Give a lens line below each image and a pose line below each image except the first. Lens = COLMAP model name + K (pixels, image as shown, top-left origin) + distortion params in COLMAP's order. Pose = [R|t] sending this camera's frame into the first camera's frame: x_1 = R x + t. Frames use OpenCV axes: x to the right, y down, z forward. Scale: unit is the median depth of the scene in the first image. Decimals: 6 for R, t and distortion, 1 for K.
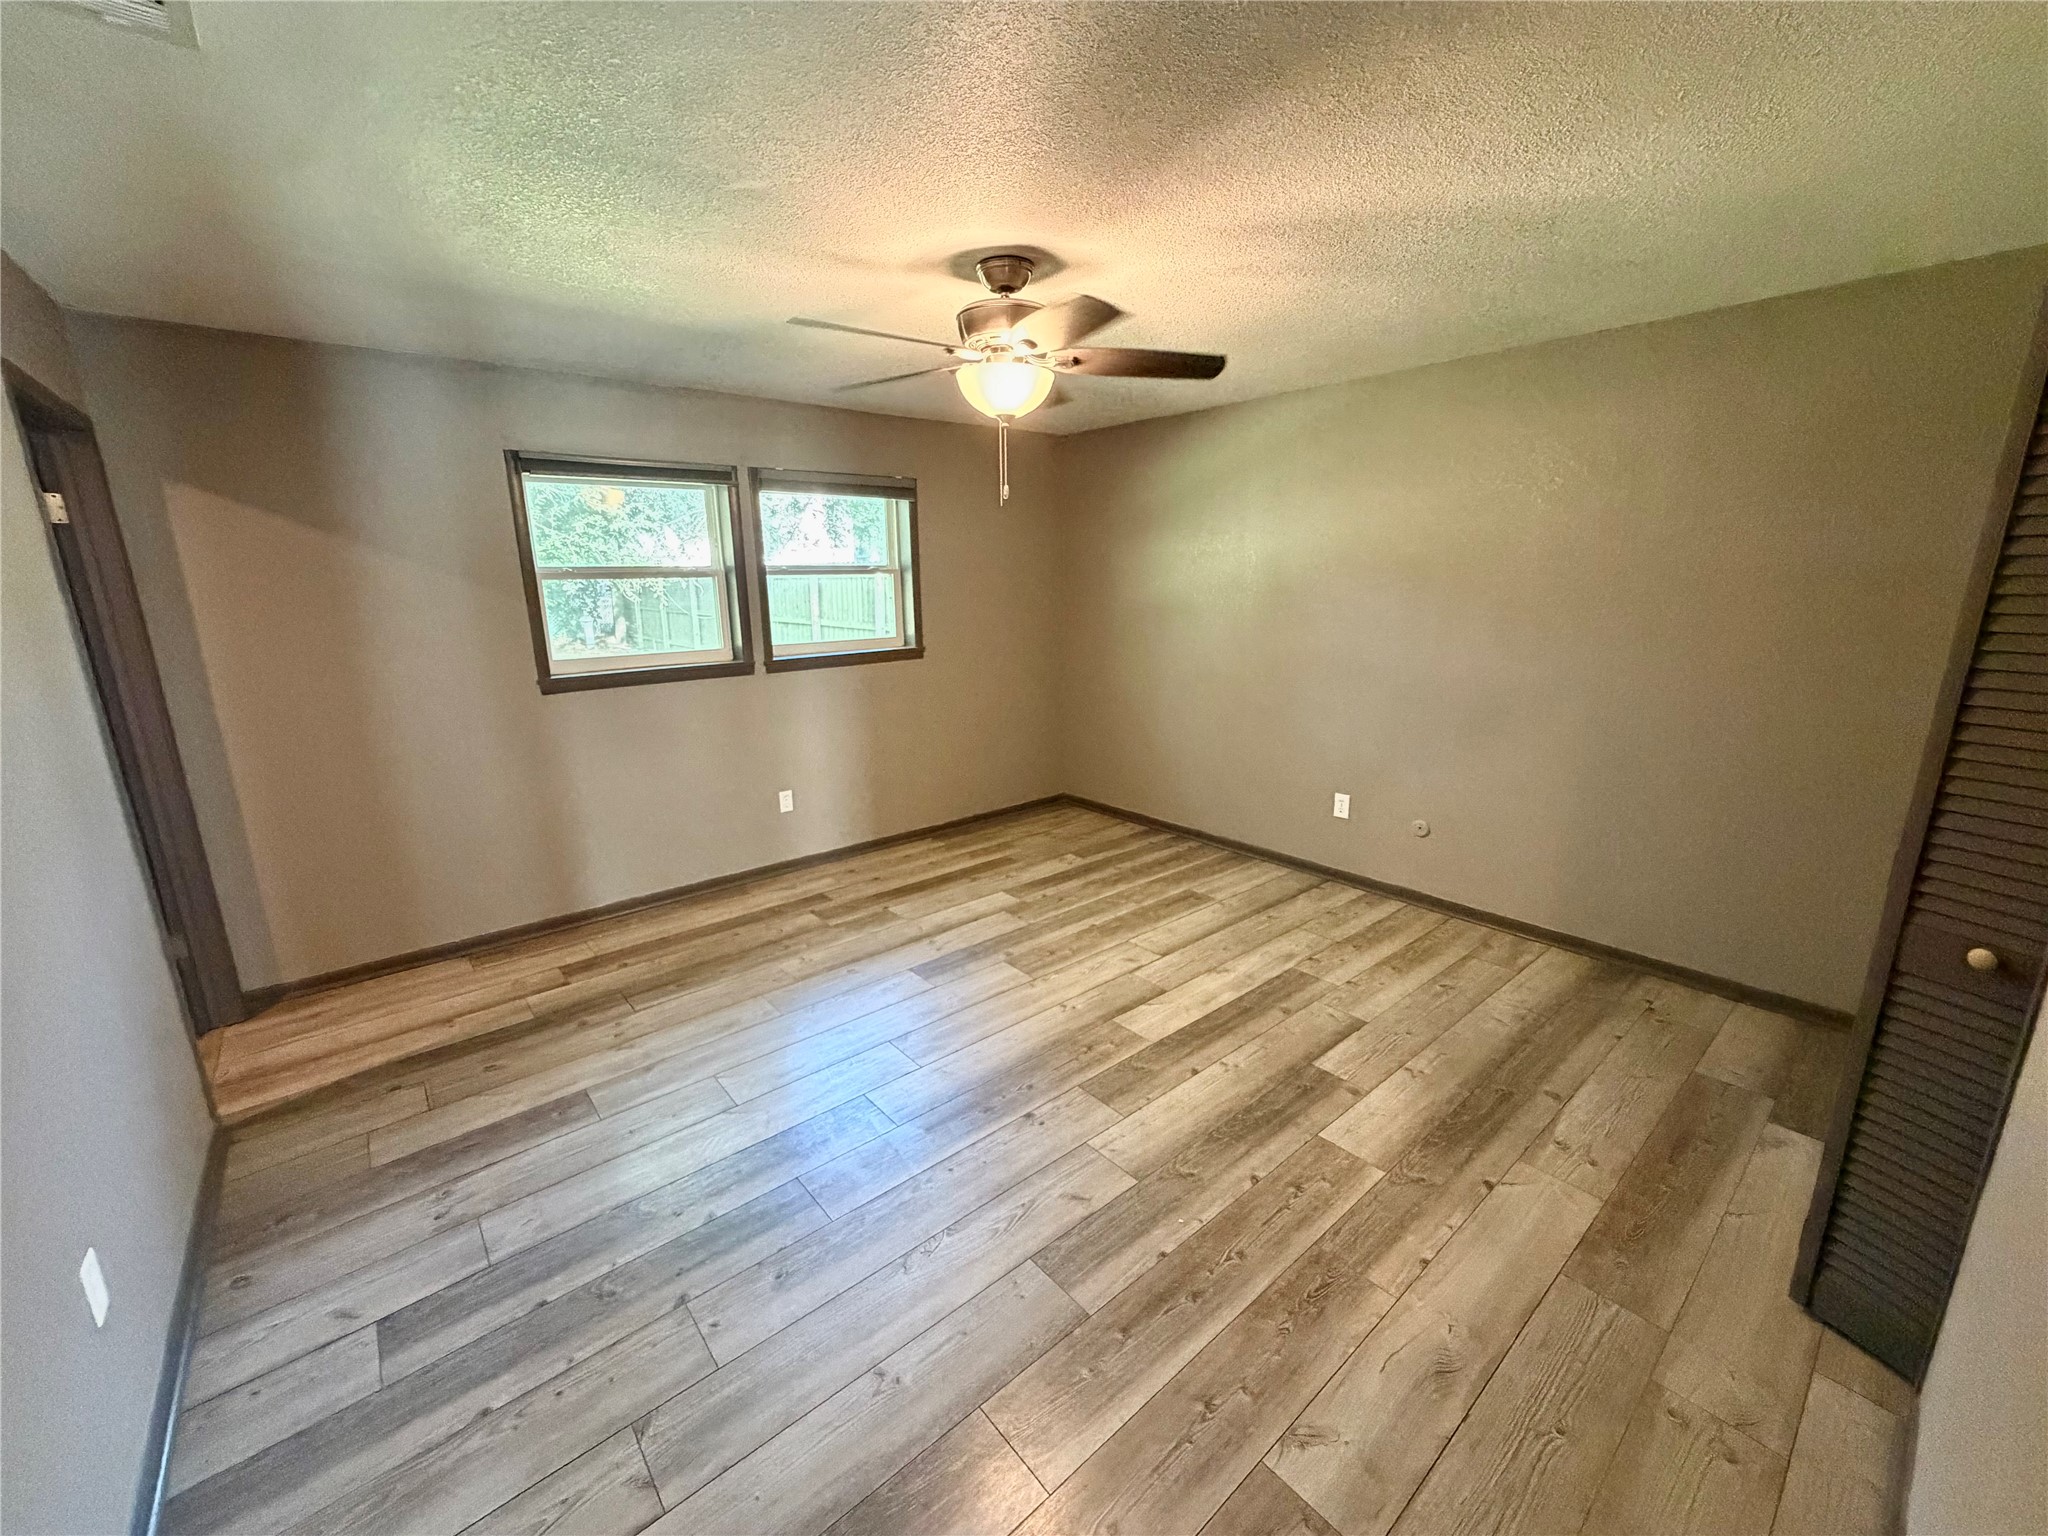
lens RADIAL K [[816.0, 0, 1026.9], [0, 816.0, 773.4], [0, 0, 1]] dist [-0.002237, 0.001274]
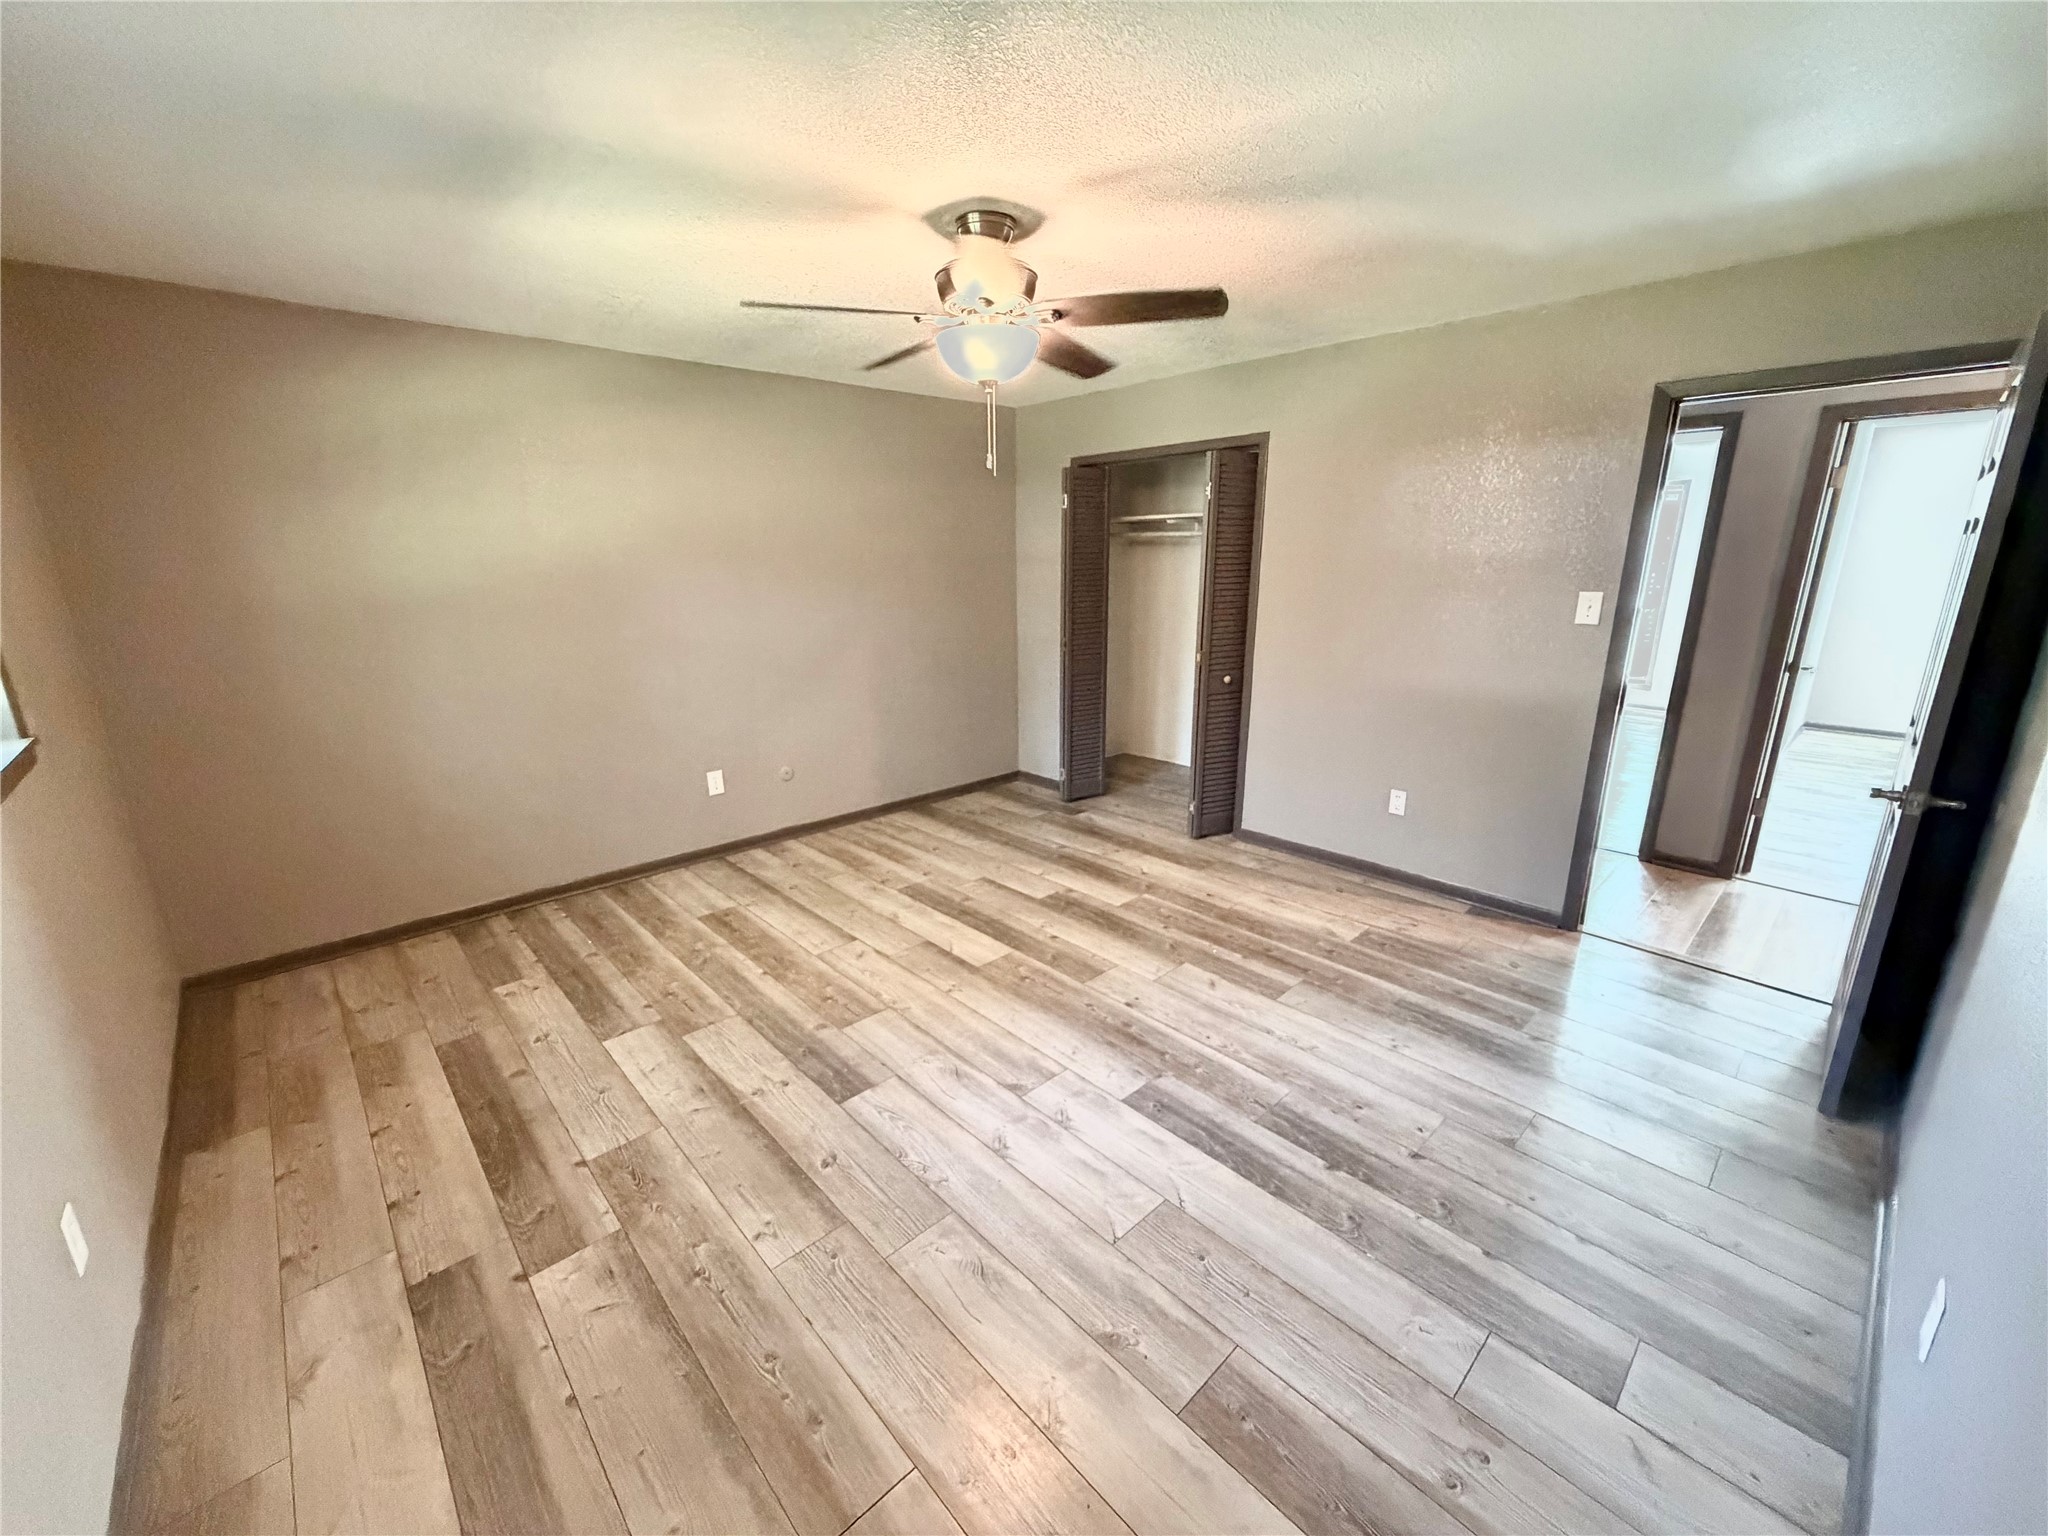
lens RADIAL K [[816.0, 0, 1023.8], [0, 816.0, 761.7], [0, 0, 1]] dist [-0.002237, 0.001274]
pose [[-0.047921, -0.238597, 0.969936, -0.730189], [0.245324, 0.938496, 0.242984, -0.163584], [-0.968256, 0.249592, 0.013560, 0.723117]]
